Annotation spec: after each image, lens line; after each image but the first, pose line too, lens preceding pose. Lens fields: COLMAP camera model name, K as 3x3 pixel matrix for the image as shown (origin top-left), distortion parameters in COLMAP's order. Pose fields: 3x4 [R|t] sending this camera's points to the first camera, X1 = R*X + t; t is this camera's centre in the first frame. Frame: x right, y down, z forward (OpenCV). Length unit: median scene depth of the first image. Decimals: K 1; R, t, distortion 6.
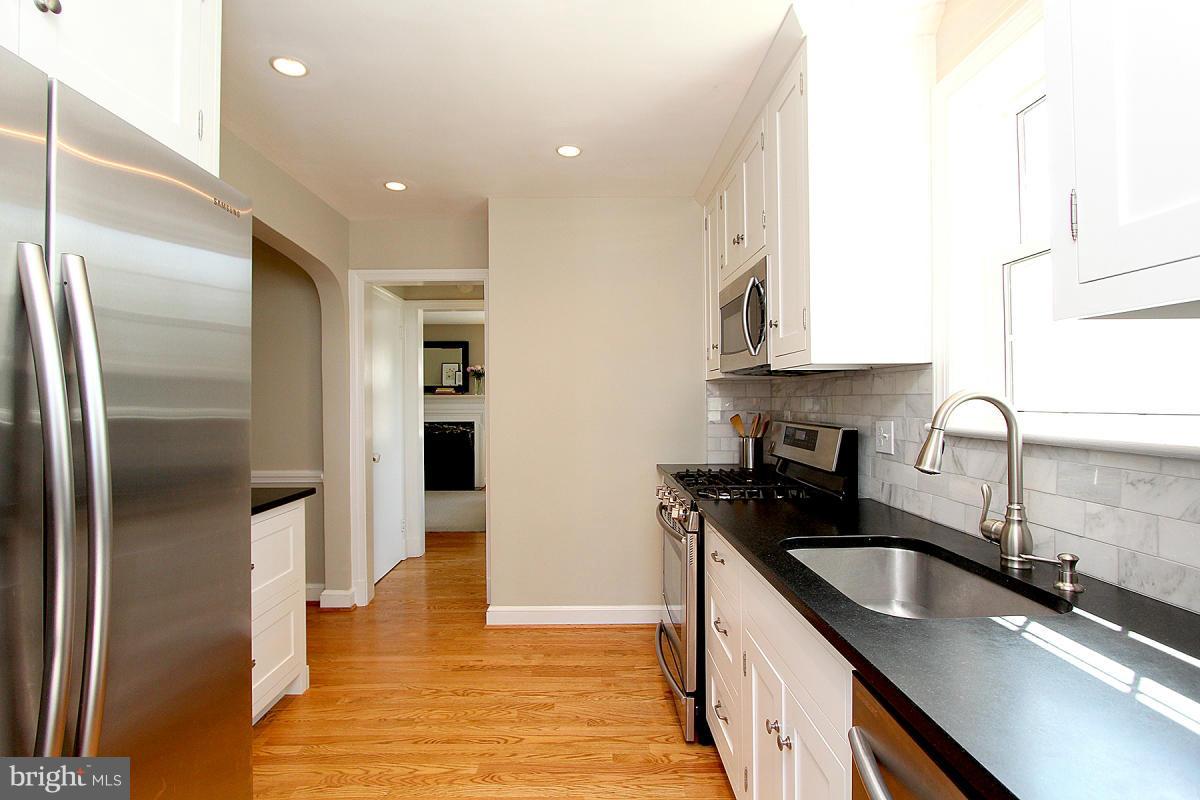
lens RADIAL K [[597.5, 0, 593.6], [0, 597.5, 386.4], [0, 0, 1]] dist [-0.002028, 0.000139]
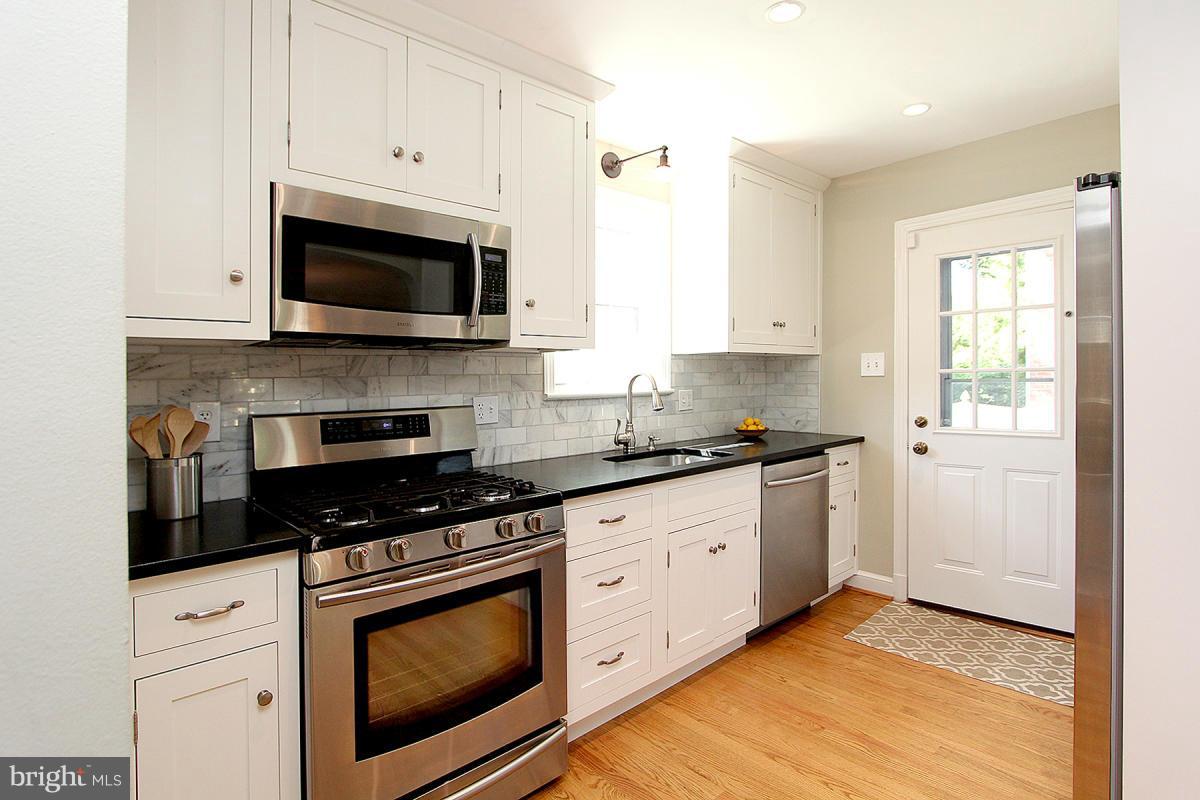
lens RADIAL K [[597.5, 0, 593.6], [0, 597.5, 386.4], [0, 0, 1]] dist [-0.002028, 0.000139]
pose [[-0.661096, 0.004227, 0.750289, -0.684601], [0.002195, 0.999991, -0.003700, 0.053499], [-0.750298, -0.000799, -0.661100, 2.037449]]
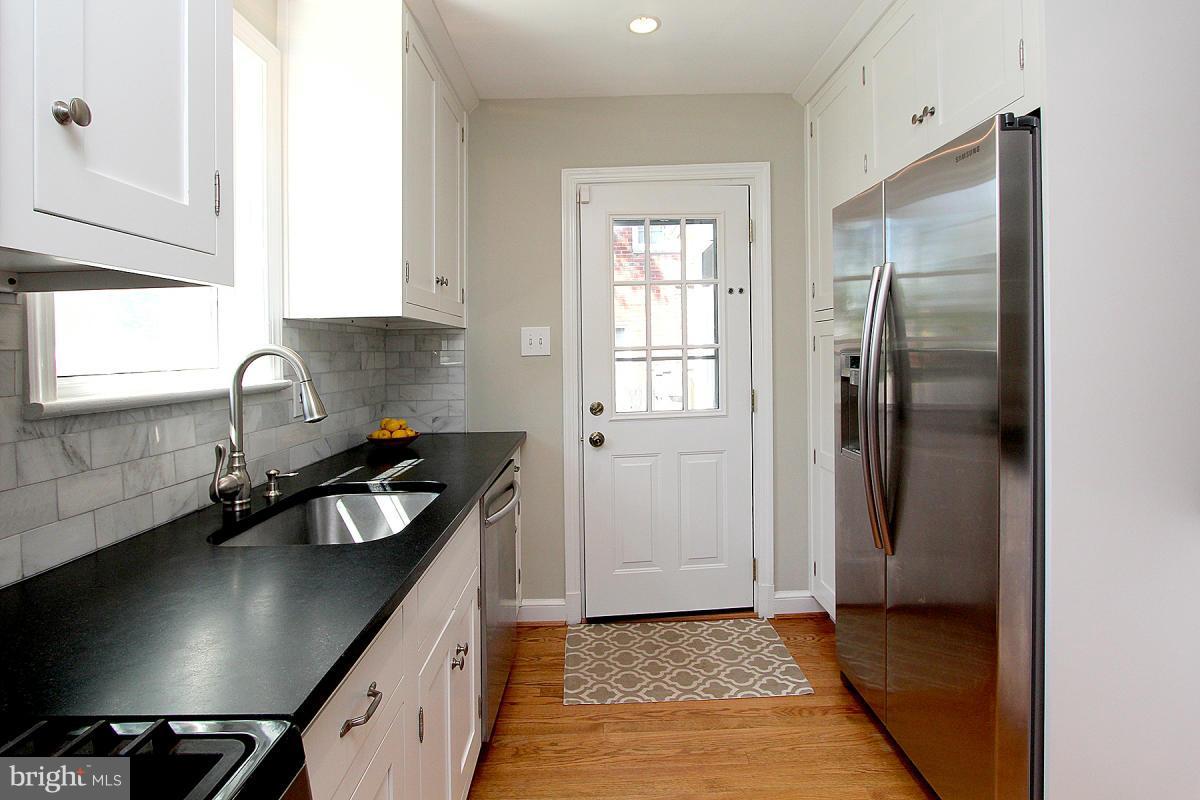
lens RADIAL K [[622.4, 0, 597.2], [0, 622.4, 365.6], [0, 0, 1]] dist [-0.024243, 0.000021]
pose [[-0.999493, 0.030459, 0.009296, 0.024442], [0.030455, 0.999536, -0.000607, 0.046967], [-0.009311, -0.000323, -0.999957, 1.688056]]
